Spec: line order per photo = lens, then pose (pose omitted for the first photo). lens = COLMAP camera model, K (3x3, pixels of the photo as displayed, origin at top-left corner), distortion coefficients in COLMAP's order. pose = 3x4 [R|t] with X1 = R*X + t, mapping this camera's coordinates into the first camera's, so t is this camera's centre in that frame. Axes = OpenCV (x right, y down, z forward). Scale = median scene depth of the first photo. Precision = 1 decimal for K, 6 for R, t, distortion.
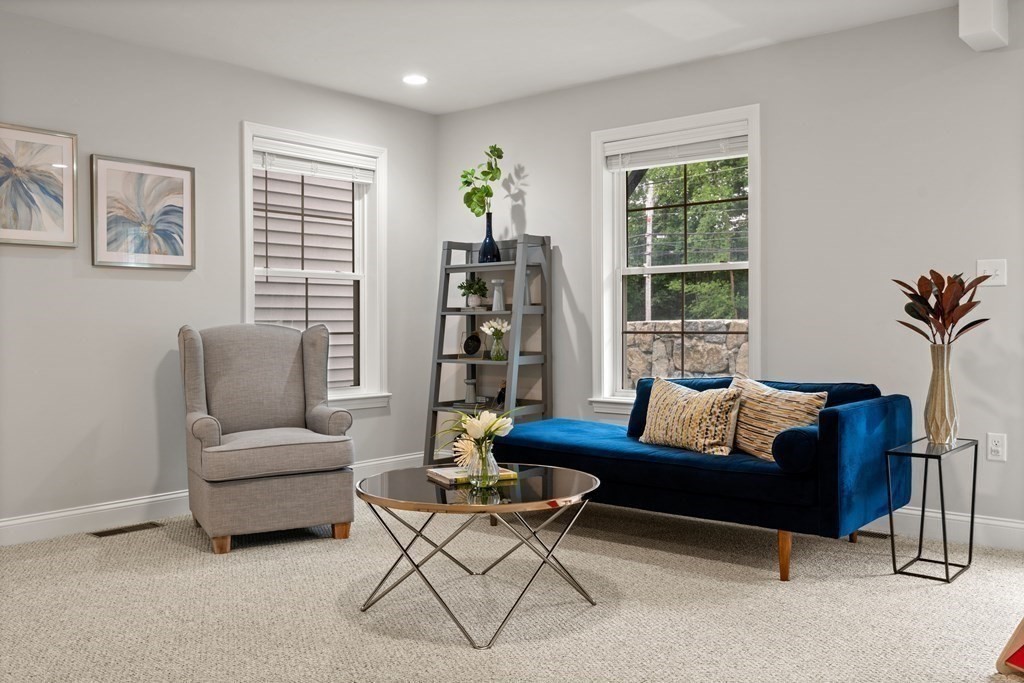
lens RADIAL K [[891.1, 0, 518.3], [0, 891.1, 339.5], [0, 0, 1]] dist [0.004333, 0.005267]
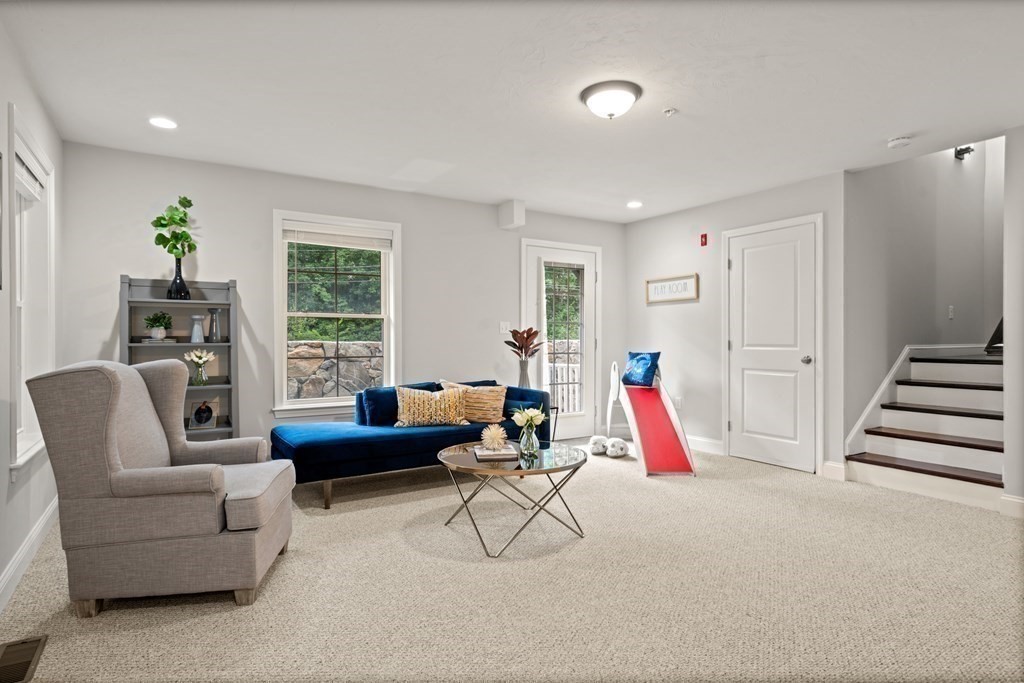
lens RADIAL K [[557.9, 0, 507.7], [0, 557.9, 347.1], [0, 0, 1]] dist [0.014098, 0.001582]
pose [[0.321975, -0.010143, 0.946694, -0.678483], [0.015679, 0.999863, 0.005381, -0.027809], [-0.946618, 0.013111, 0.322090, 0.451487]]
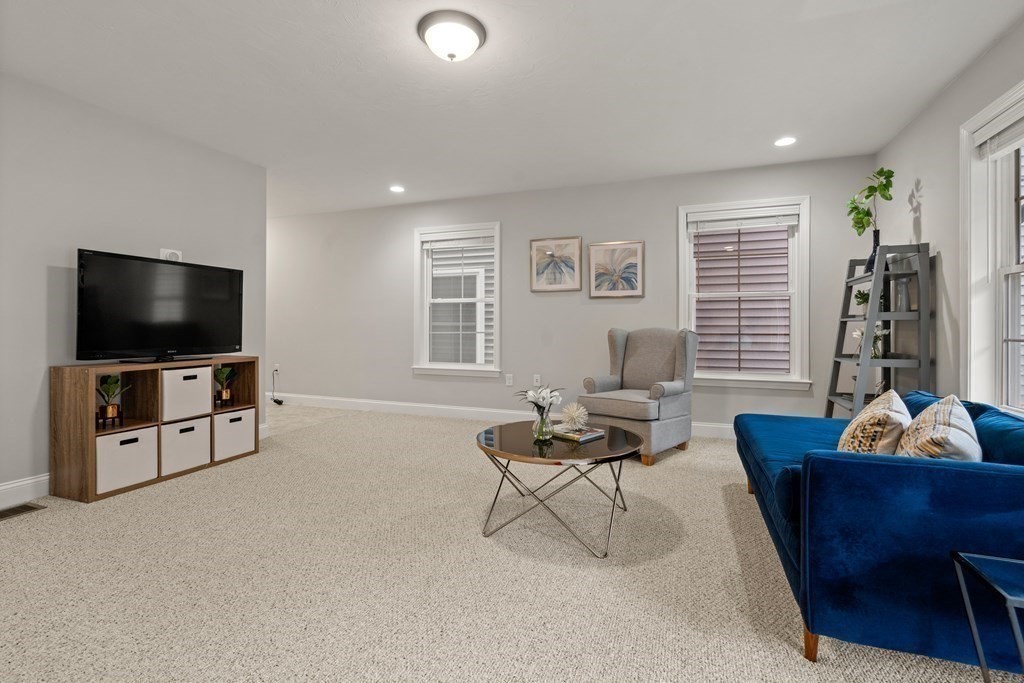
lens RADIAL K [[471.0, 0, 523.0], [0, 471.0, 326.1], [0, 0, 1]] dist [-0.004374, -0.000094]
pose [[0.339412, 0.005008, -0.940624, 0.445629], [-0.018724, 0.999824, -0.001433, -0.013978], [0.940451, 0.018098, 0.339446, 0.453170]]
